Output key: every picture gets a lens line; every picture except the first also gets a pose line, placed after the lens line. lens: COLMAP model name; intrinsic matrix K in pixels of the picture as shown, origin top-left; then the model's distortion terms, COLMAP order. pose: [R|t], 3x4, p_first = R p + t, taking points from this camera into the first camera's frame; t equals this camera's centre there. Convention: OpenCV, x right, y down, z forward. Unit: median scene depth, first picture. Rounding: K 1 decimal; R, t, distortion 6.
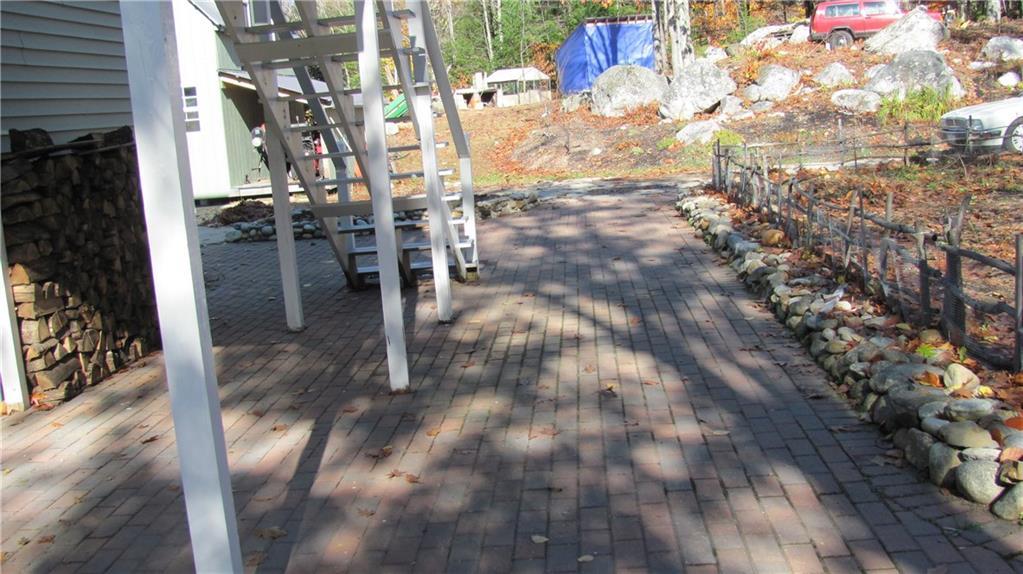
lens RADIAL K [[1078.9, 0, 511.5], [0, 1078.9, 287.0], [0, 0, 1]] dist [-0.242576, 0.333583]
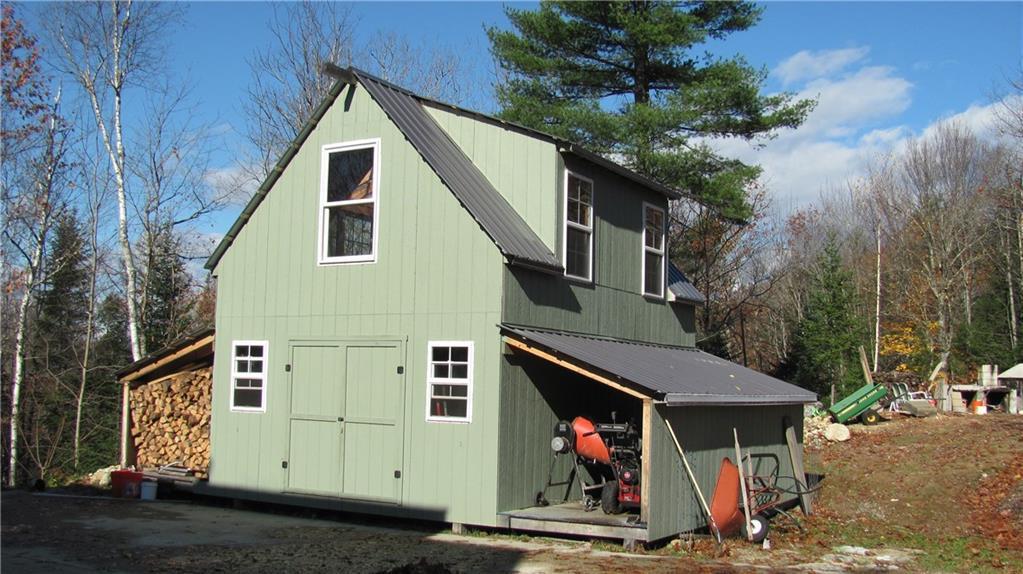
lens RADIAL K [[1078.9, 0, 511.5], [0, 1078.9, 287.0], [0, 0, 1]] dist [-0.242576, 0.333583]
pose [[0.881660, 0.049189, -0.469314, 0.015665], [-0.165379, 0.963683, -0.209679, -0.046677], [0.441956, 0.262481, 0.857776, 0.220608]]
